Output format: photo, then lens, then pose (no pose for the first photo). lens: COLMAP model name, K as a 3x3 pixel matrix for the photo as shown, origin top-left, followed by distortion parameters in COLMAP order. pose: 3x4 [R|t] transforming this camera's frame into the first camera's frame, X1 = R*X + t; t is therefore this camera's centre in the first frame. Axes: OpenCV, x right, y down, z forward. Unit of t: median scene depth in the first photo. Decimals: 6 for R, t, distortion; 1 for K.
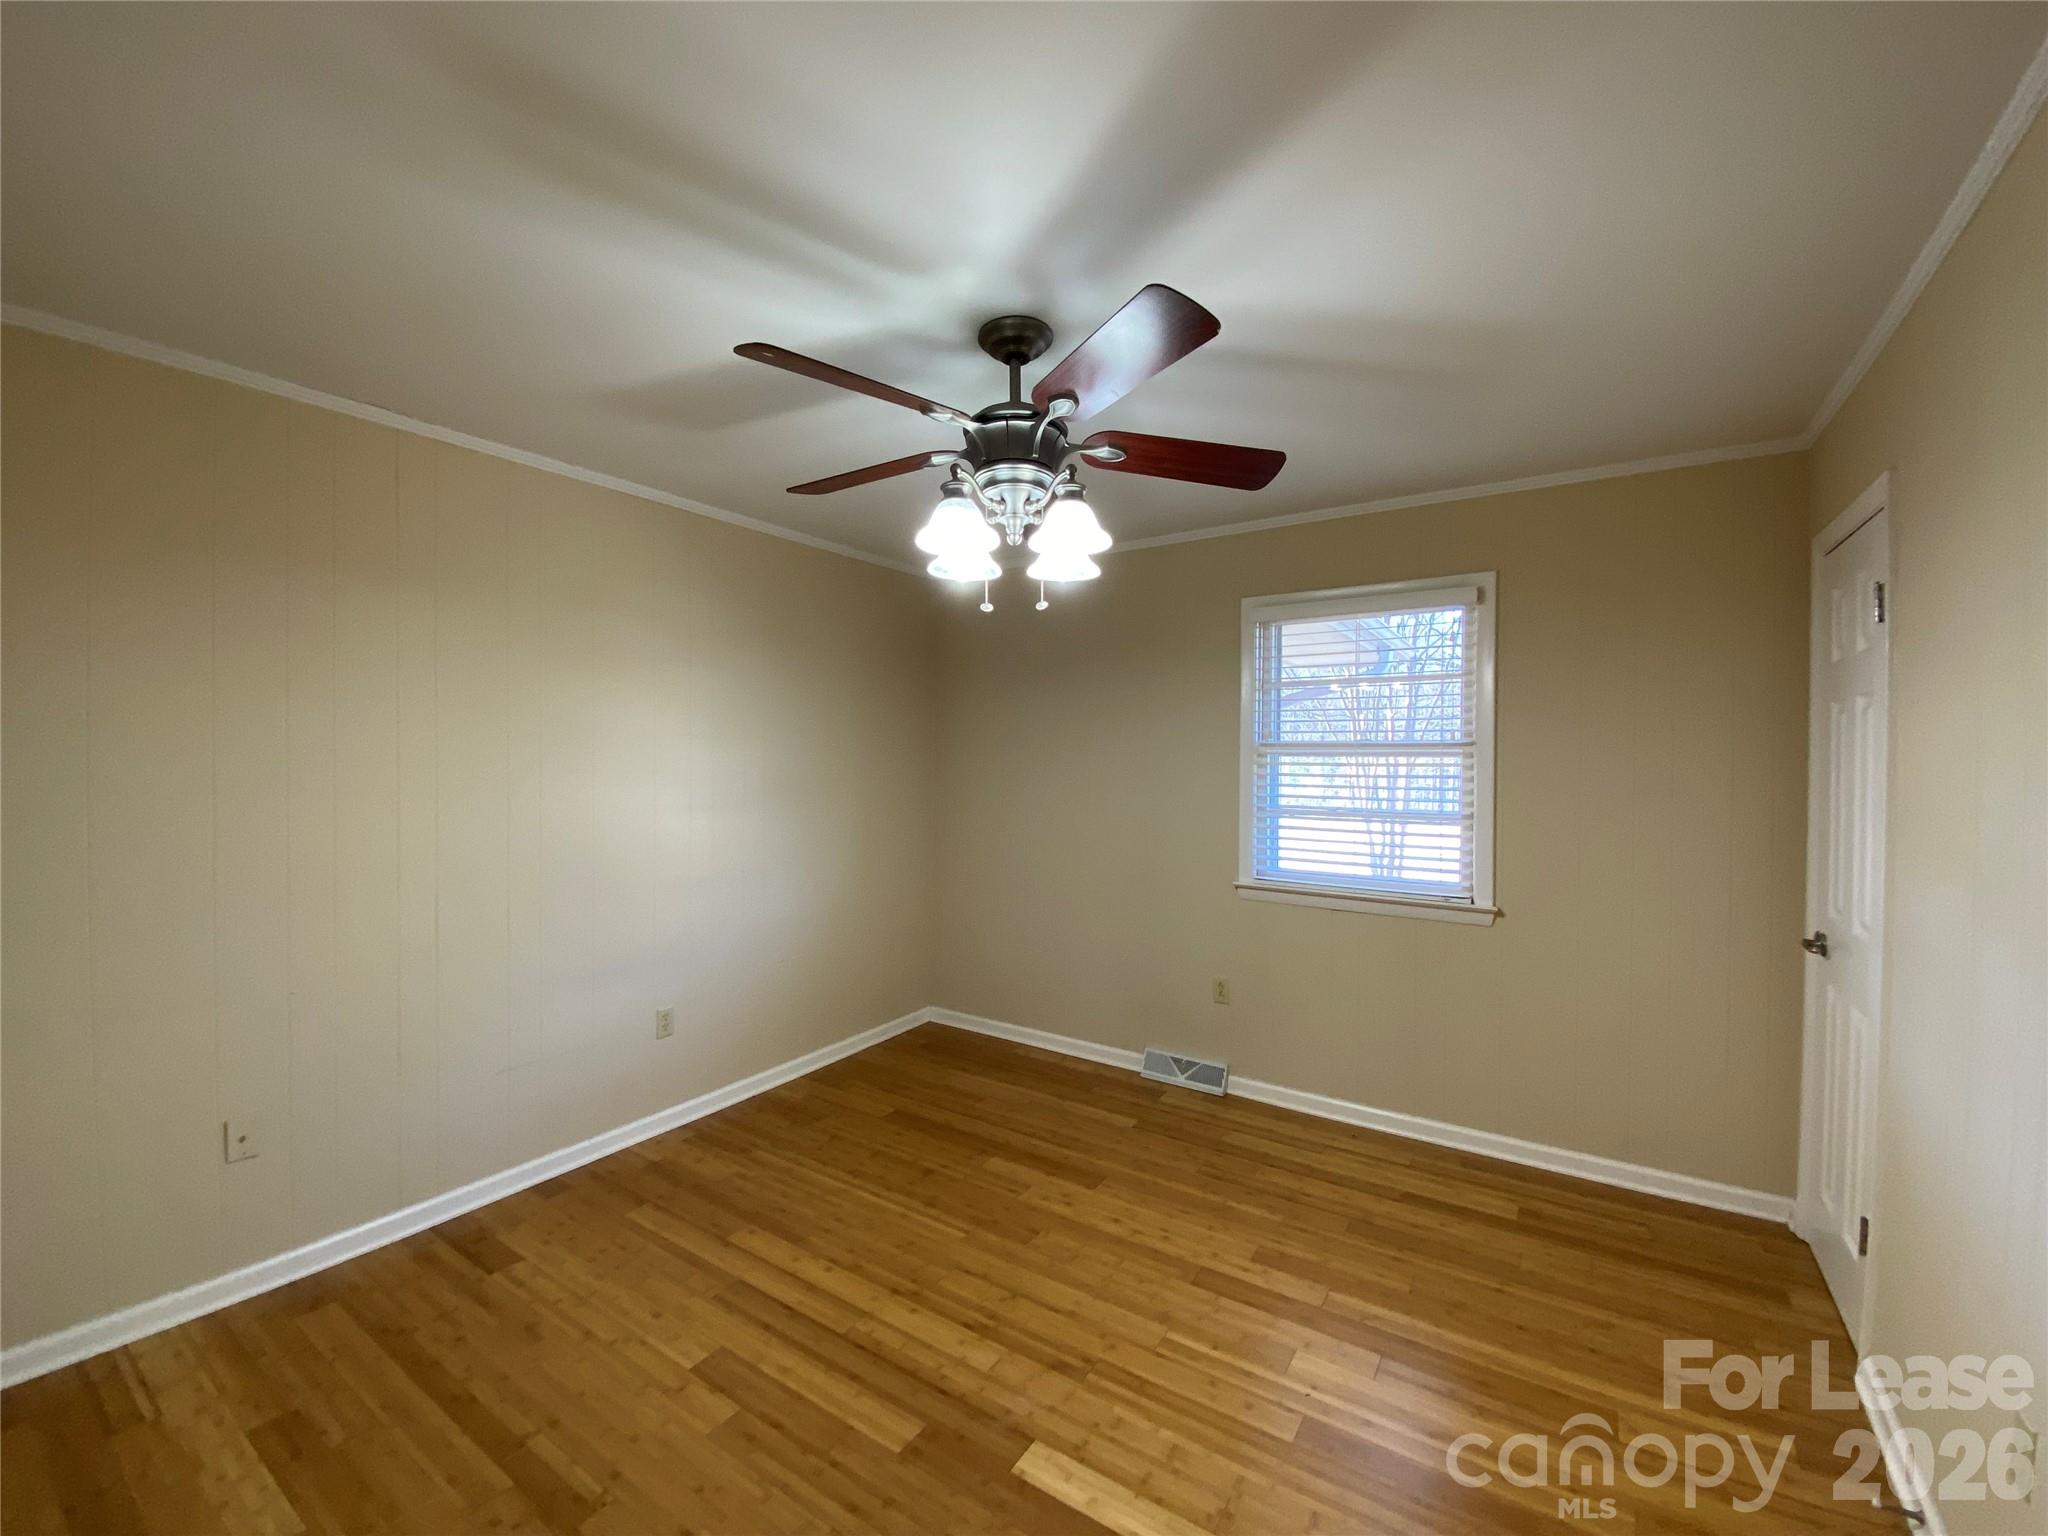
lens RADIAL K [[829.7, 0, 1023.8], [0, 829.7, 760.2], [0, 0, 1]] dist [0.022057, -0.021322]
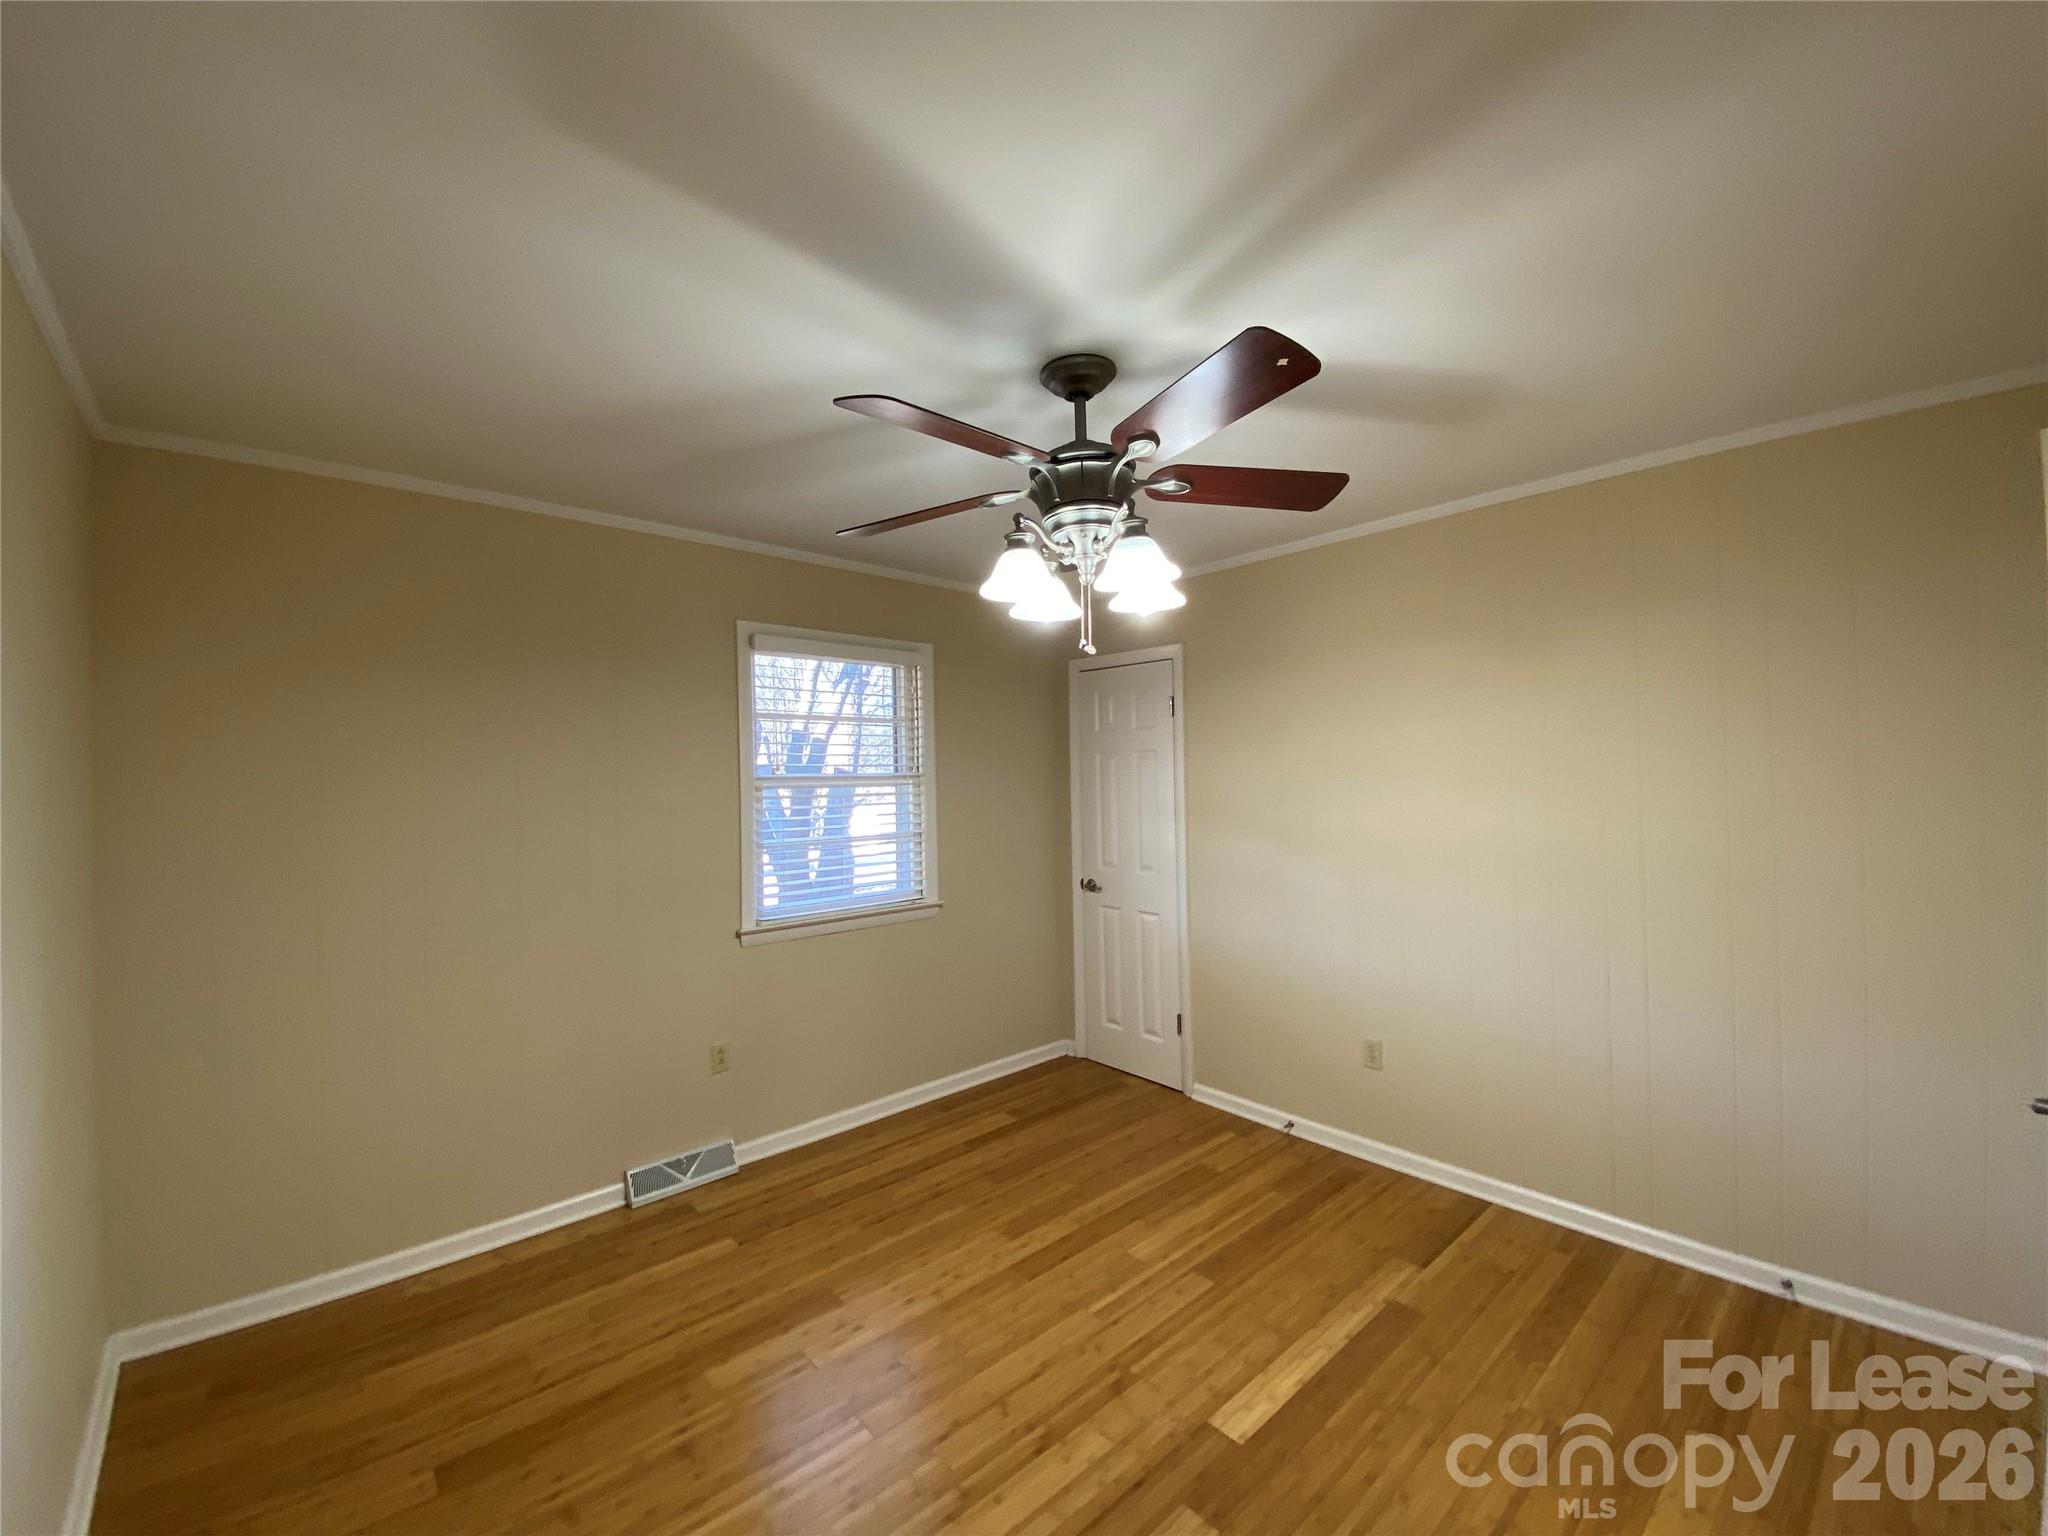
lens RADIAL K [[829.7, 0, 1023.8], [0, 829.7, 760.2], [0, 0, 1]] dist [0.022057, -0.021322]
pose [[0.251391, 0.003429, 0.967879, -0.763004], [0.022994, 0.999690, -0.009514, -0.032881], [-0.967612, 0.024647, 0.251235, 0.643769]]
